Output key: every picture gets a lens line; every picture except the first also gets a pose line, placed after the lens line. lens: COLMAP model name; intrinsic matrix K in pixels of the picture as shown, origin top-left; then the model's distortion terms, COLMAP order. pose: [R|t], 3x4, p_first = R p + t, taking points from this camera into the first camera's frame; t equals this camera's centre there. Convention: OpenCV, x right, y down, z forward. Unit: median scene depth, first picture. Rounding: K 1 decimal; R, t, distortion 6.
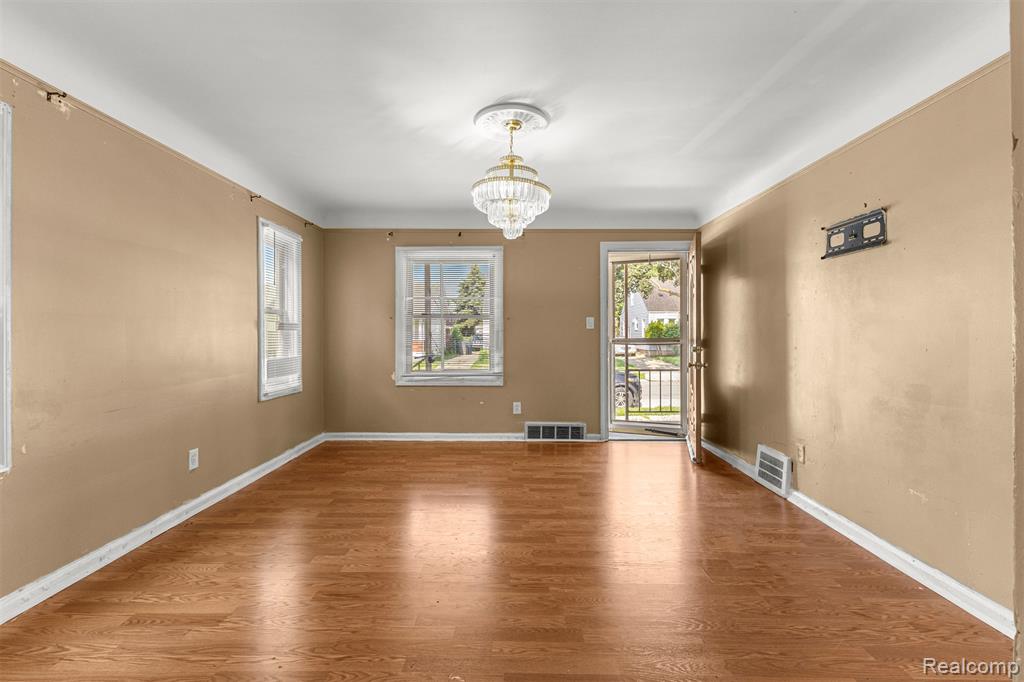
lens RADIAL K [[441.0, 0, 511.8], [0, 441.0, 332.2], [0, 0, 1]] dist [0.002442, -0.000285]
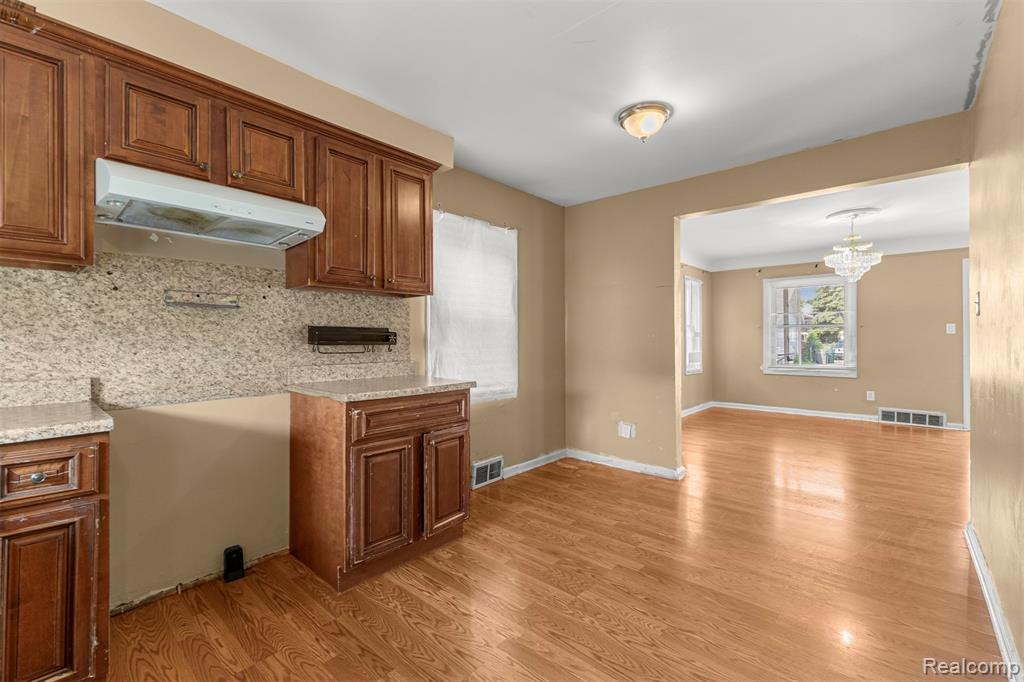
lens RADIAL K [[443.7, 0, 511.2], [0, 443.7, 340.4], [0, 0, 1]] dist [0.008688, -0.000755]
pose [[0.751834, -0.000852, -0.659352, 0.105621], [0.002973, 0.999993, 0.002098, 0.006030], [0.659346, -0.003538, 0.751831, -0.859463]]
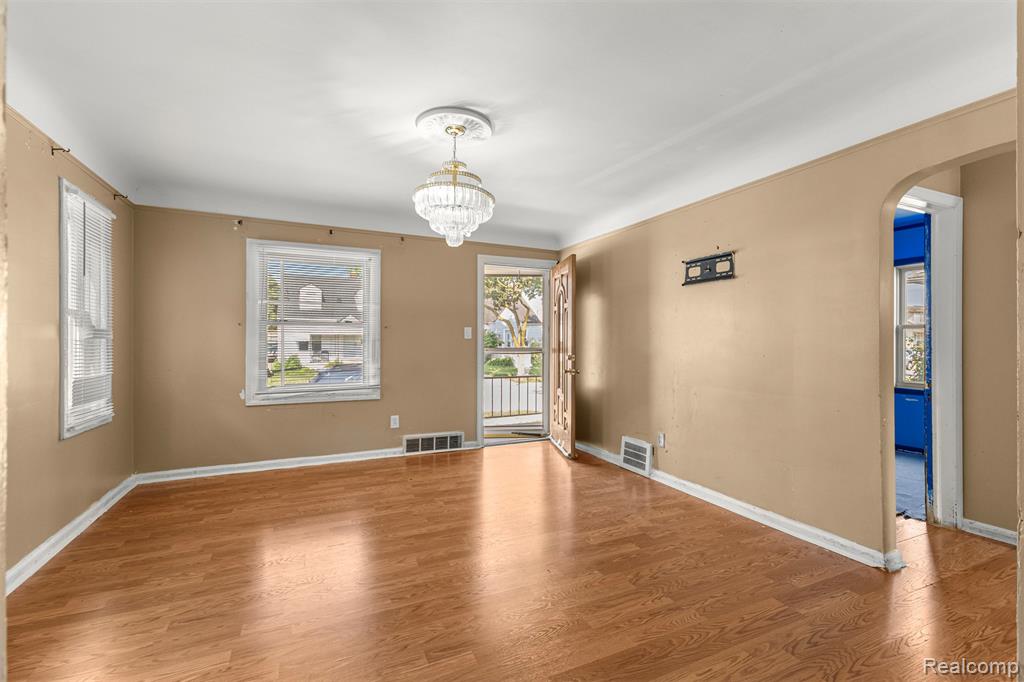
lens RADIAL K [[439.8, 0, 512.0], [0, 439.8, 341.0], [0, 0, 1]] dist [0.003551, -0.000015]
pose [[0.901387, 0.003461, 0.433000, -0.220096], [-0.003187, 0.999994, -0.001359, -0.001680], [-0.433002, -0.000155, 0.901393, 0.048933]]
